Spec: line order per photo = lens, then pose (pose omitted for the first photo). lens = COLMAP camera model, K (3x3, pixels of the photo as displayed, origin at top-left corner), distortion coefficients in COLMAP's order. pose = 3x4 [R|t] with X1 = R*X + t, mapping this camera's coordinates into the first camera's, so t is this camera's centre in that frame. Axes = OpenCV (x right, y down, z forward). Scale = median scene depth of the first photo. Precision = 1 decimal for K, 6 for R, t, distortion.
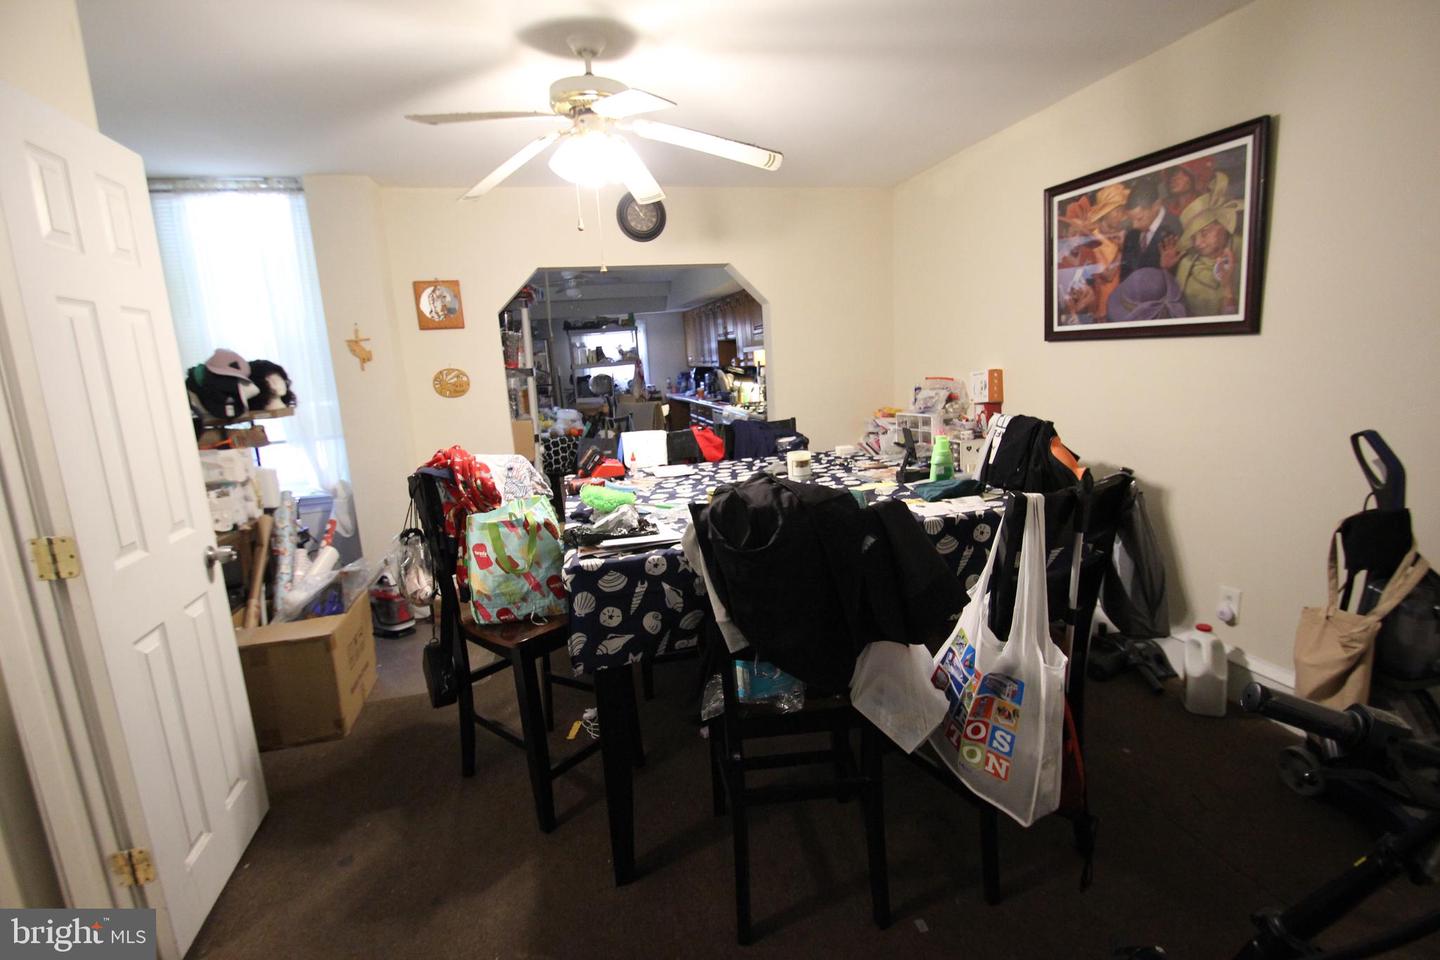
lens RADIAL K [[666.5, 0, 718.1], [0, 666.5, 472.3], [0, 0, 1]] dist [0.000153, 0.000027]
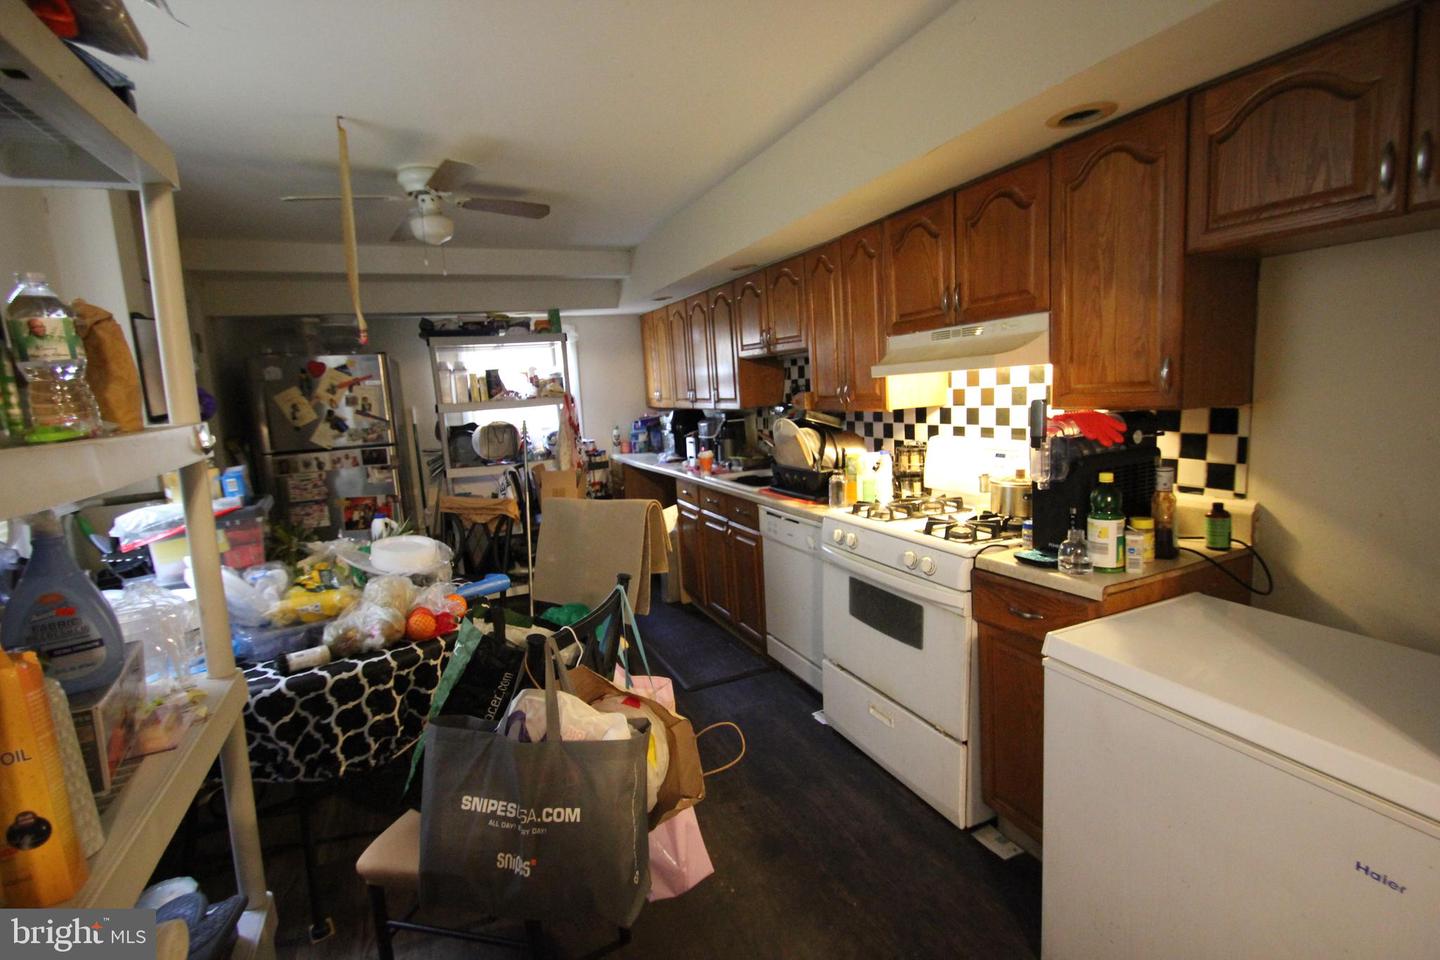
lens RADIAL K [[666.5, 0, 720.6], [0, 666.5, 477.0], [0, 0, 1]] dist [0.000153, 0.000027]
pose [[0.986407, -0.013611, 0.163755, -0.087688], [0.021651, 0.998641, -0.047411, -0.075144], [-0.162887, 0.050312, 0.985361, 0.454093]]
